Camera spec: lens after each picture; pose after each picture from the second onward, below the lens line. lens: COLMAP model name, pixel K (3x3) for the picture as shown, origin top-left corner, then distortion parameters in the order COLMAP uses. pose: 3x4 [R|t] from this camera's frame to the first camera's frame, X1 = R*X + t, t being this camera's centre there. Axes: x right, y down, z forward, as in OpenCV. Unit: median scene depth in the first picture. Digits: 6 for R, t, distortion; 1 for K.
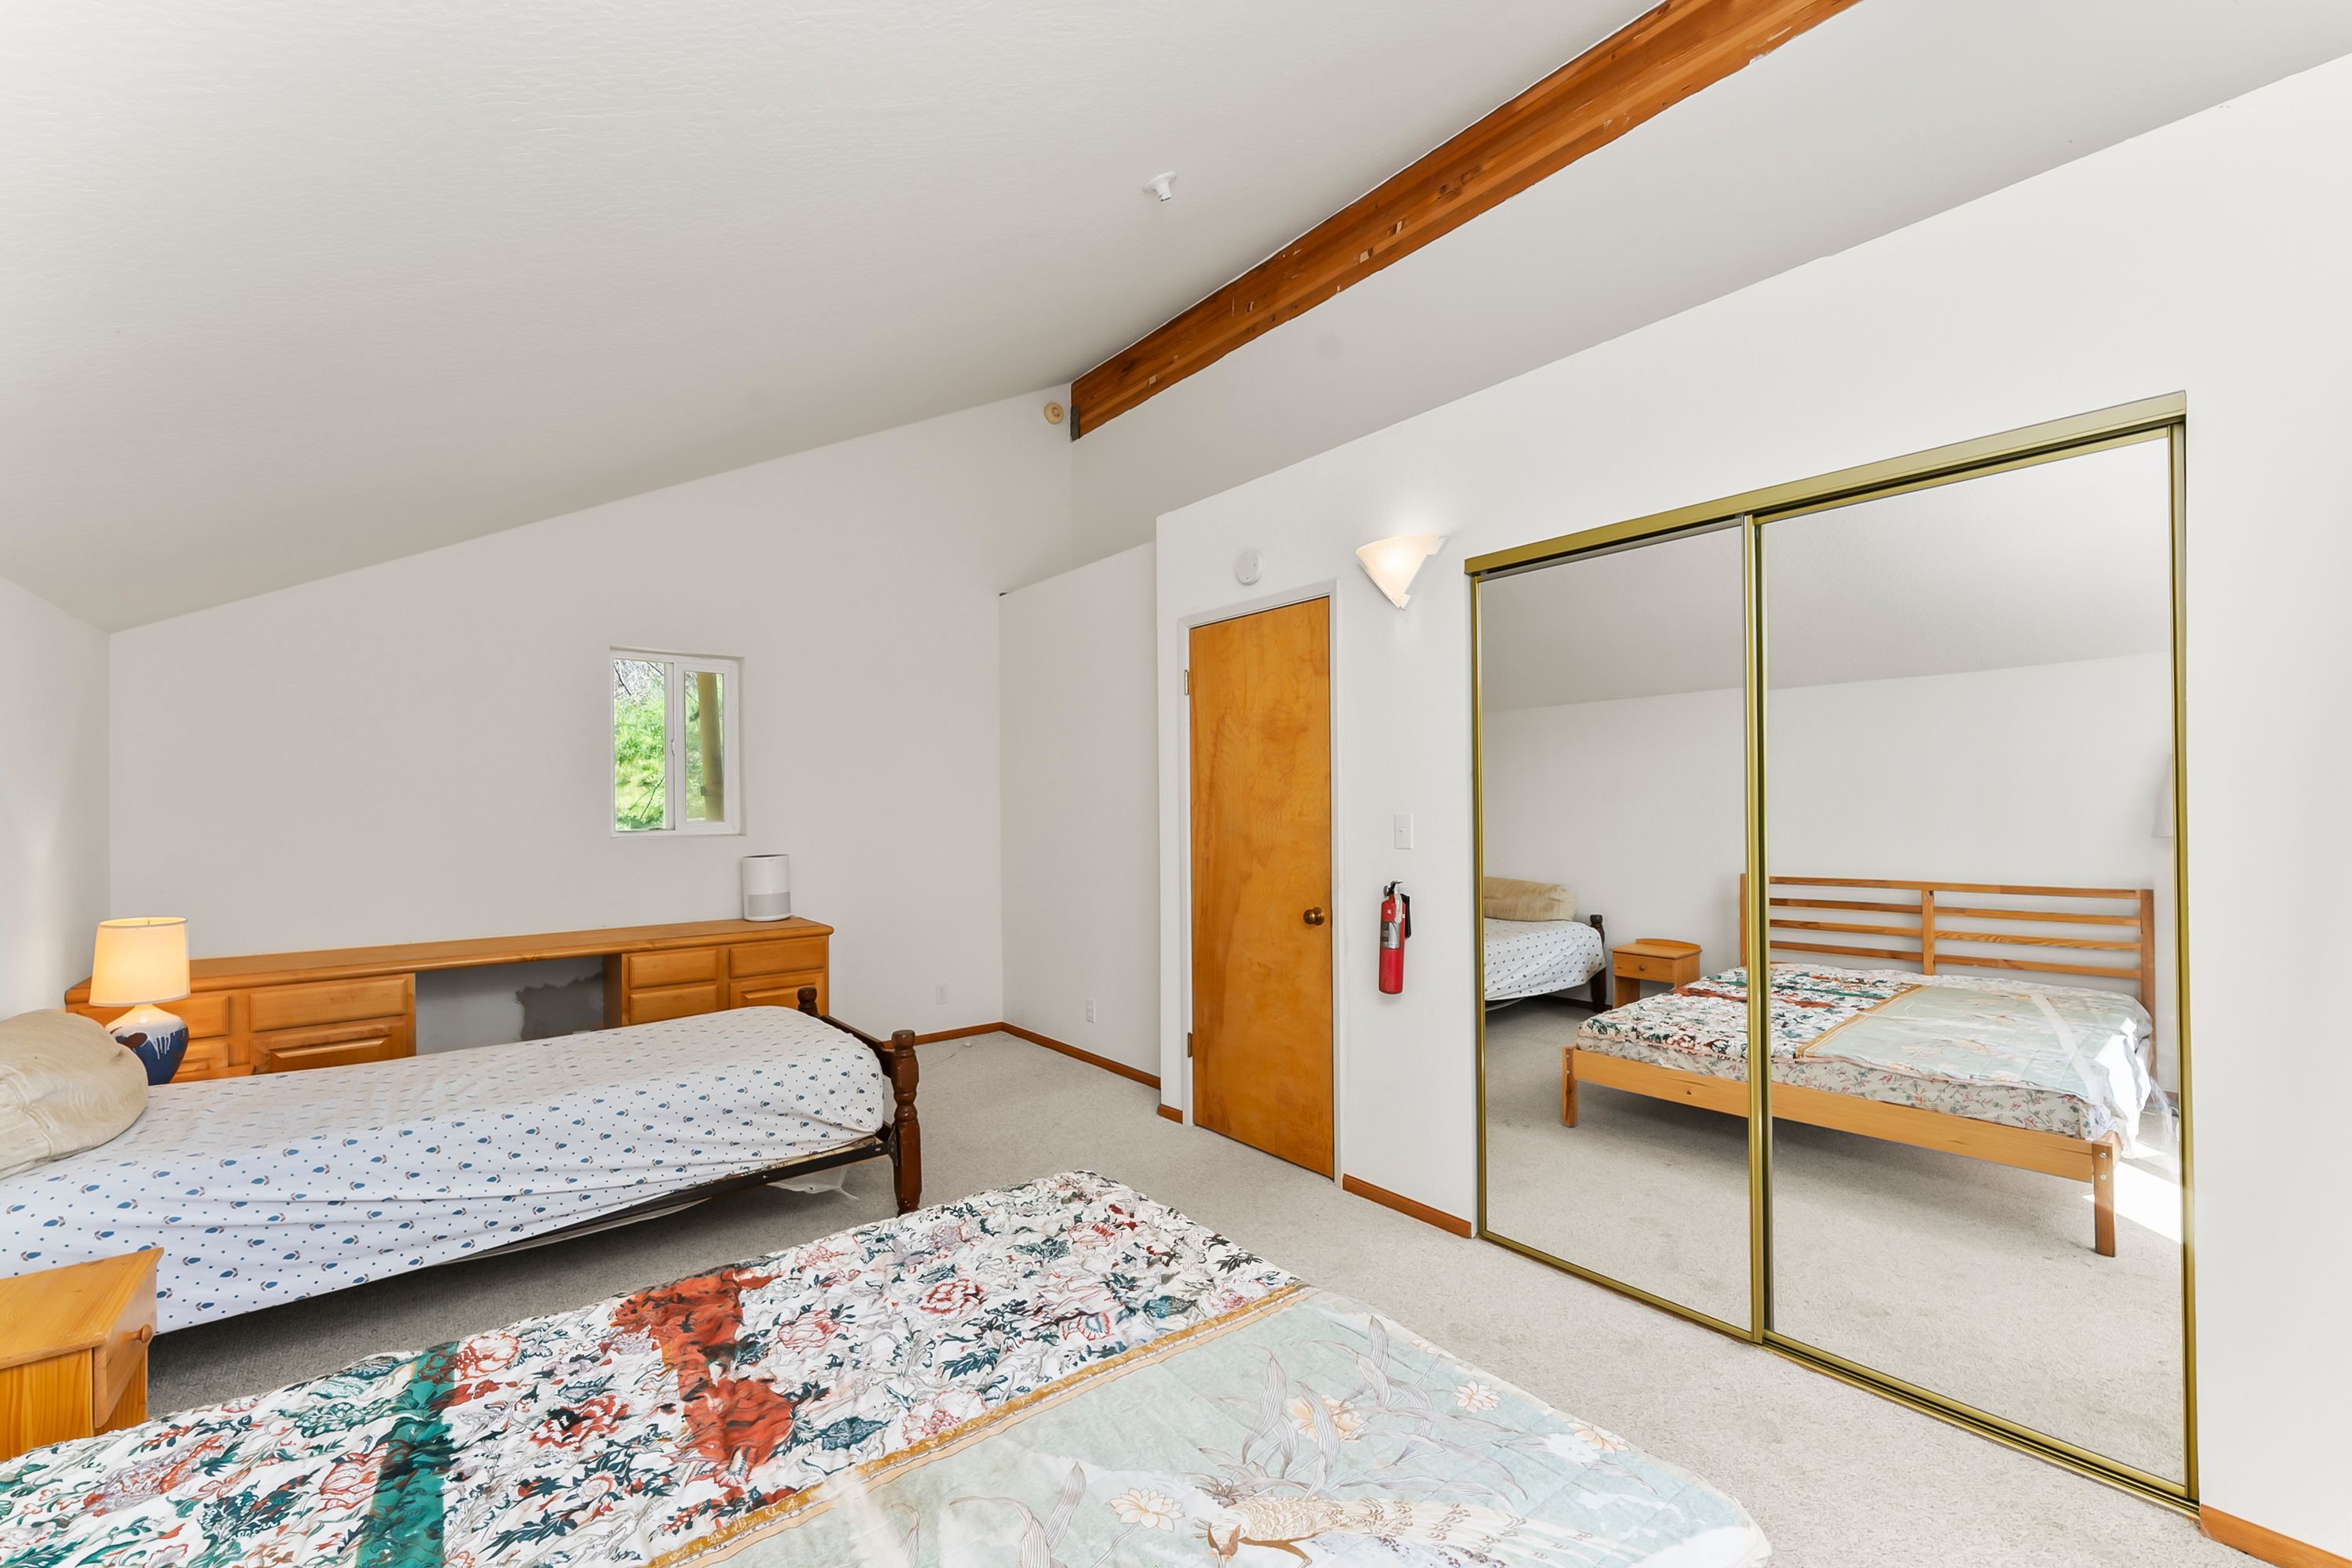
lens RADIAL K [[935.8, 0, 1172.7], [0, 935.8, 798.0], [0, 0, 1]] dist [-0.001268, 0.000257]
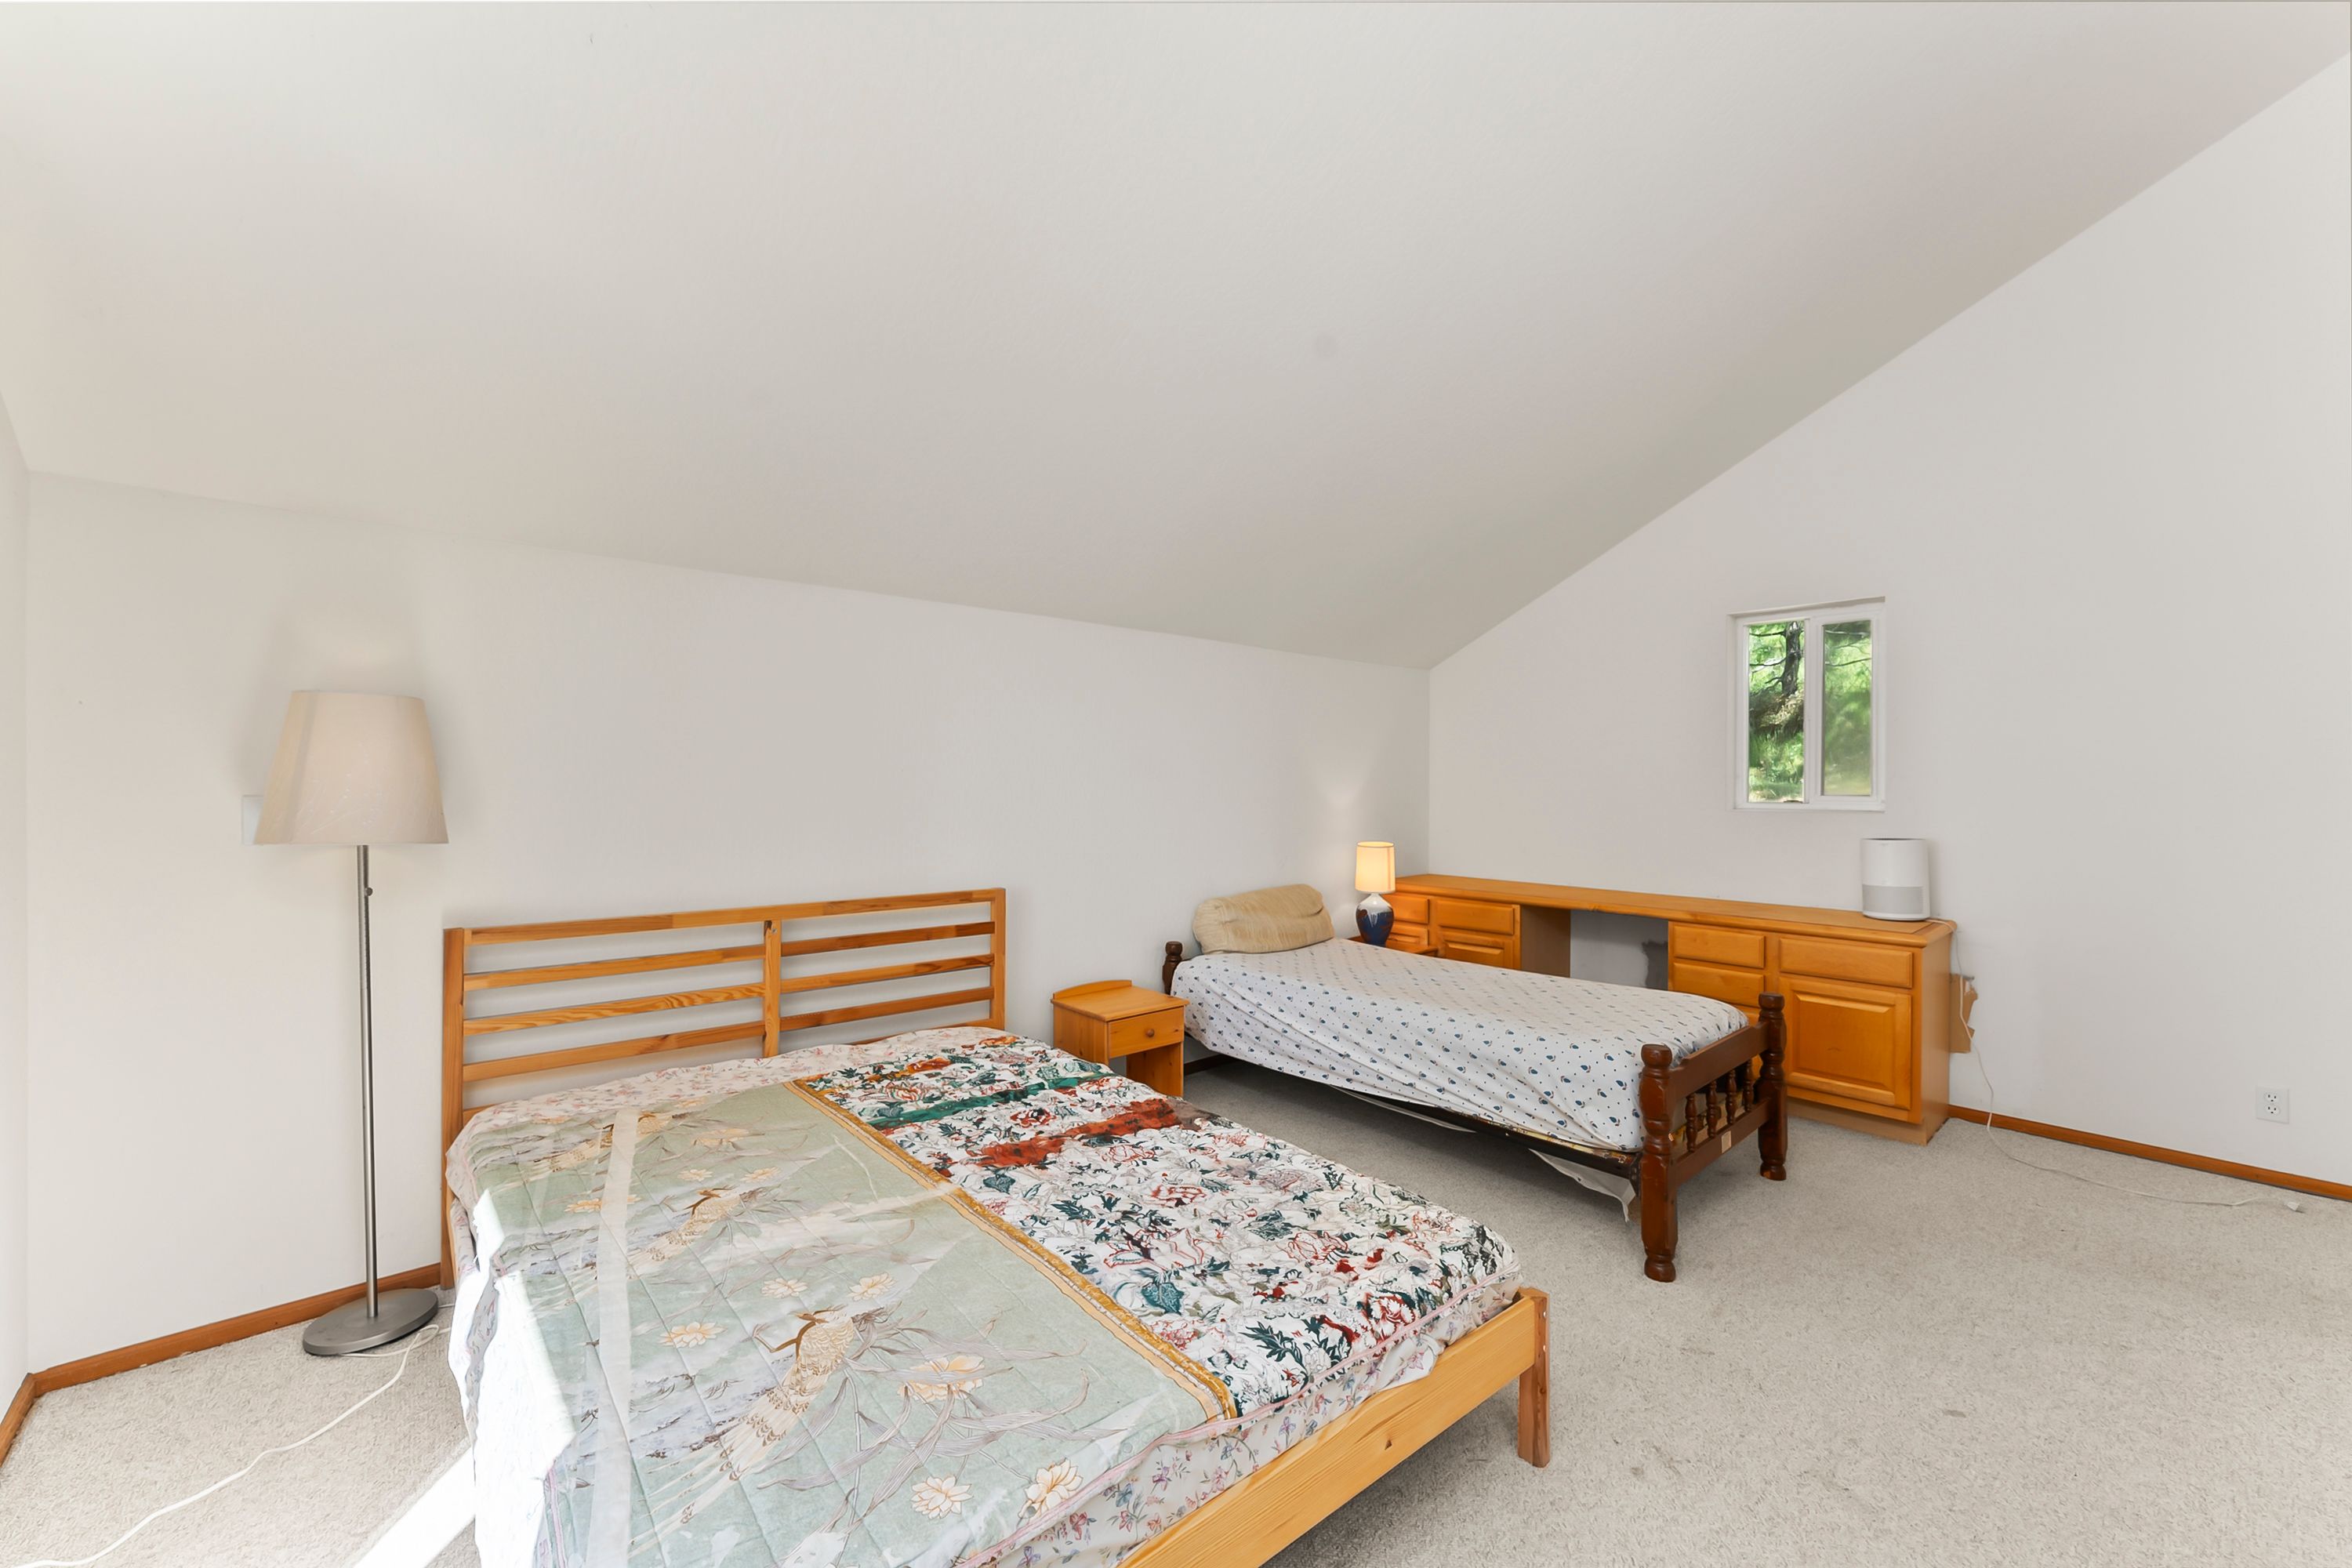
lens RADIAL K [[935.8, 0, 1171.3], [0, 935.8, 784.5], [0, 0, 1]] dist [-0.001268, 0.000257]
pose [[0.052002, 0.011847, -0.998577, 0.871472], [0.003057, 0.999923, 0.012022, 0.008874], [0.998642, -0.003677, 0.051961, 0.886433]]
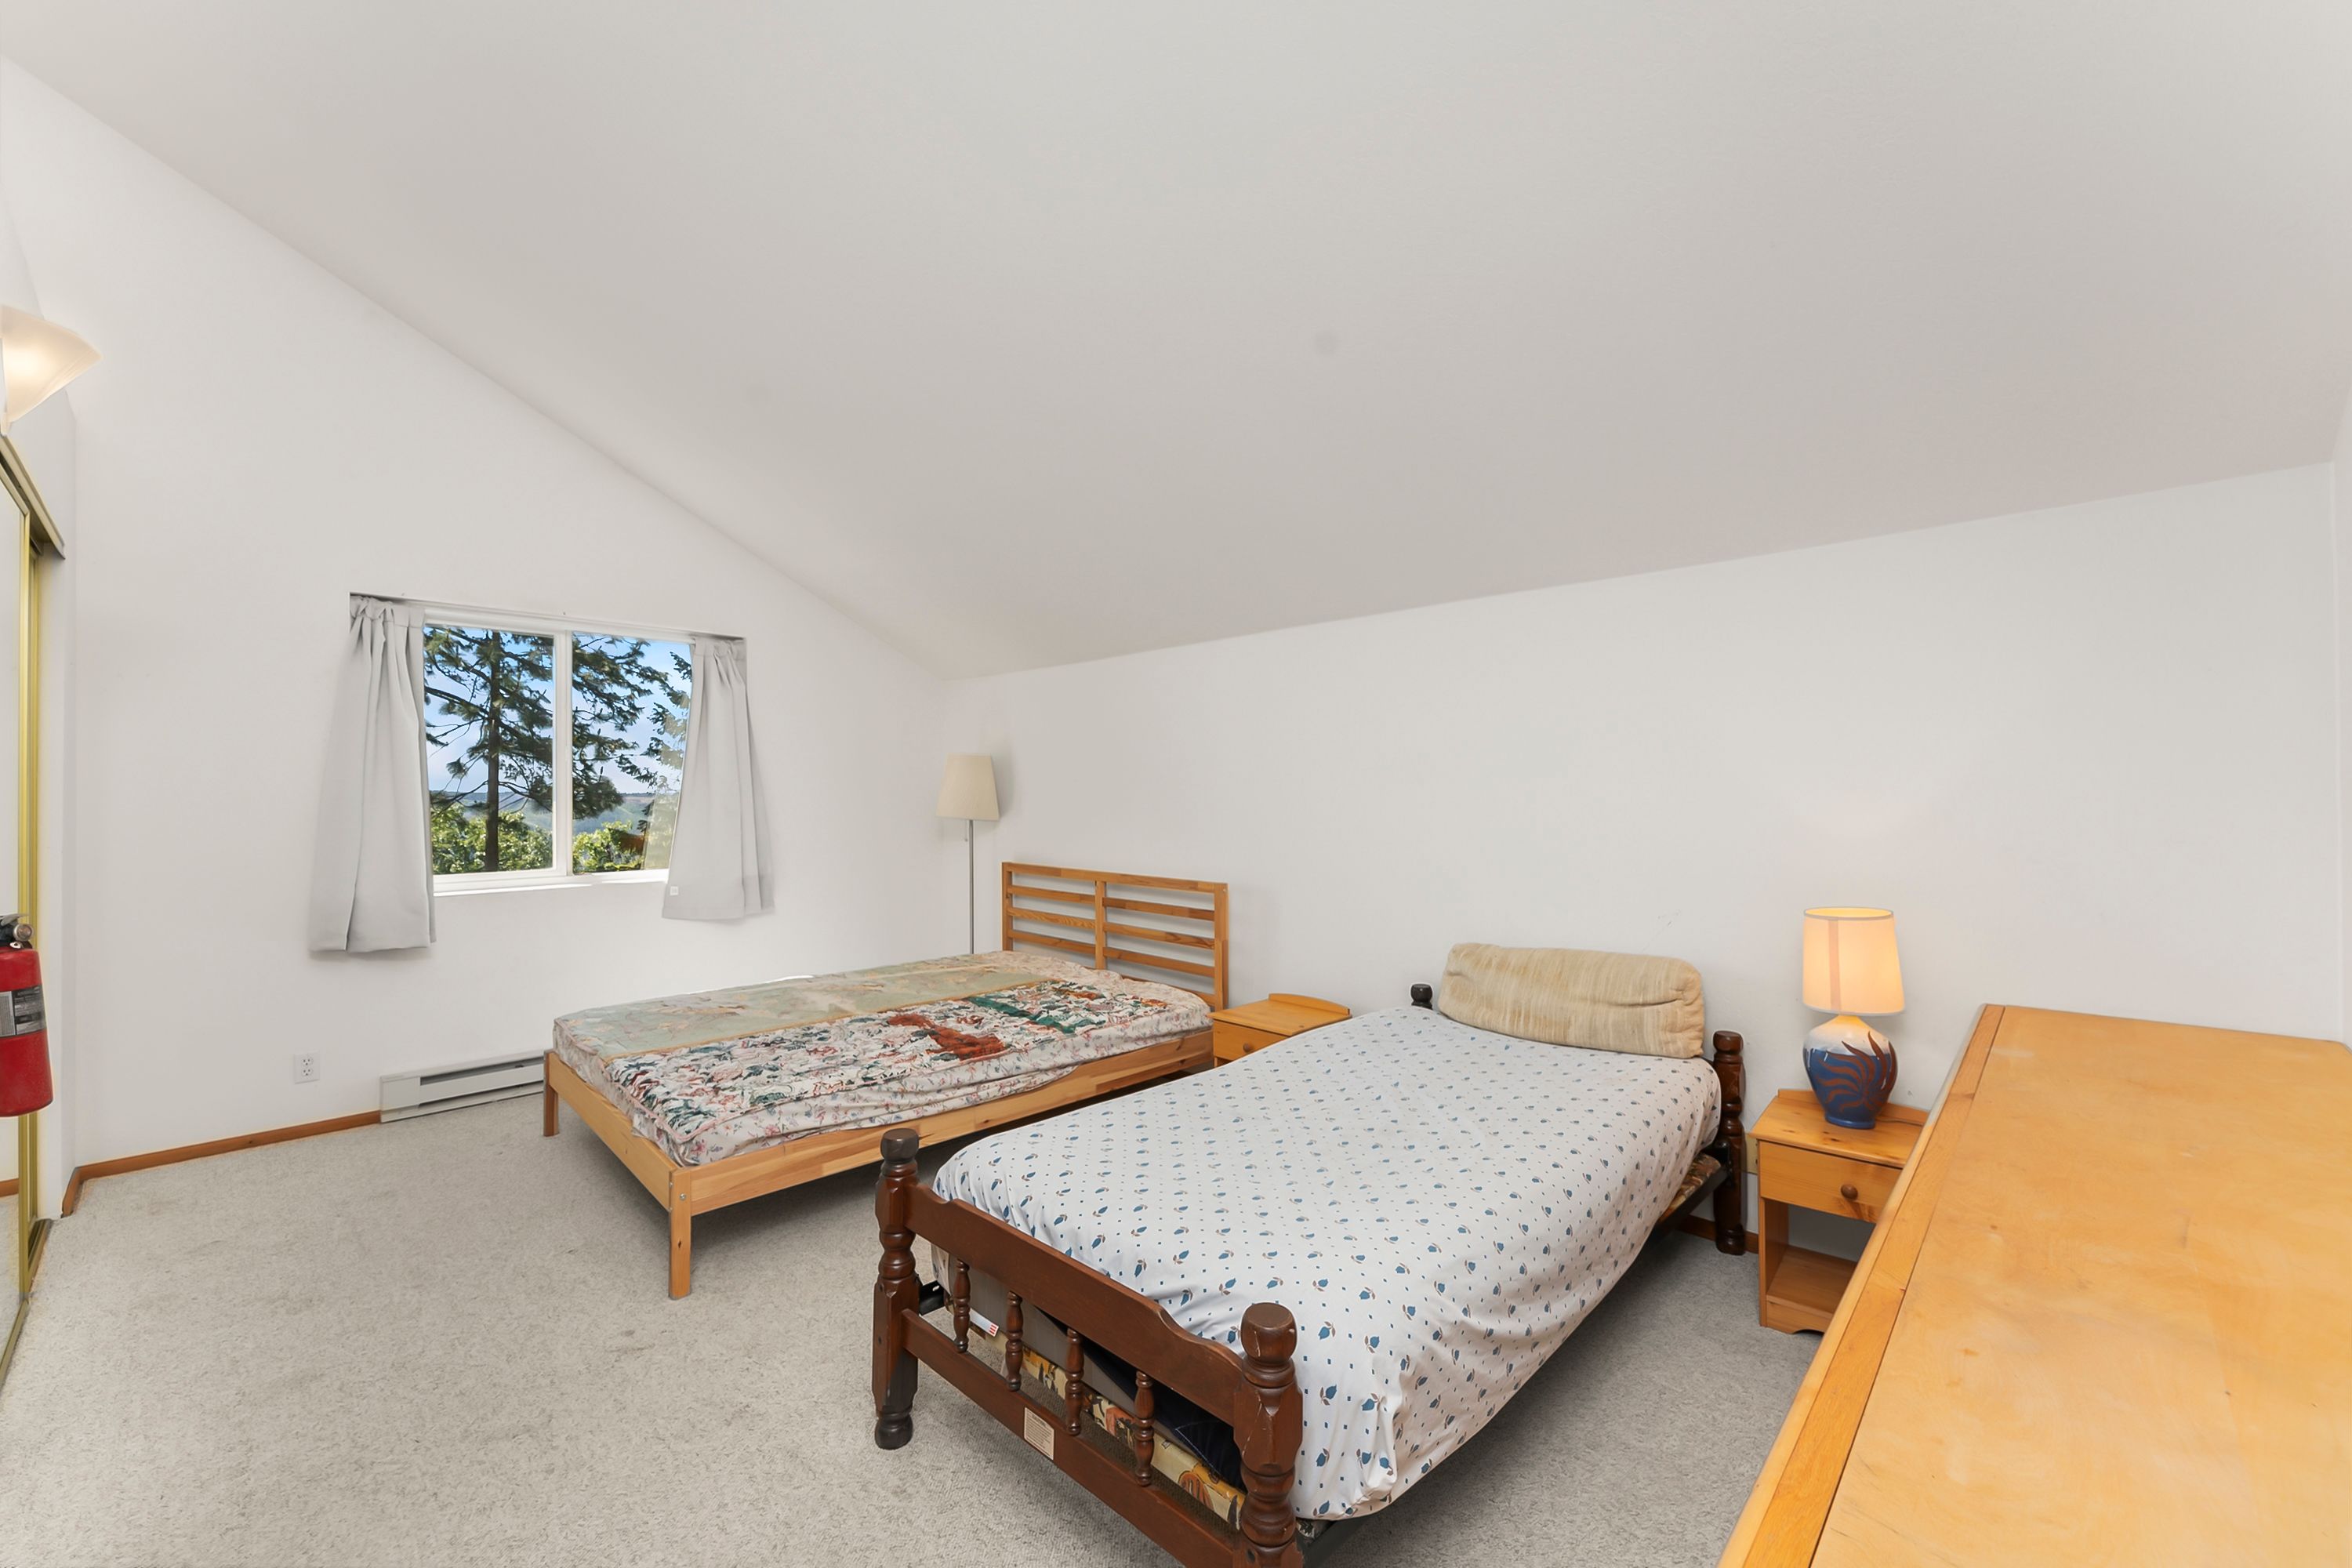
lens RADIAL K [[935.8, 0, 1172.7], [0, 935.8, 787.2], [0, 0, 1]] dist [-0.001268, 0.000257]
pose [[-0.991176, 0.021207, -0.130848, -0.649739], [0.022355, 0.999723, -0.007312, 0.030933], [0.130657, -0.010173, -0.991375, 2.769999]]
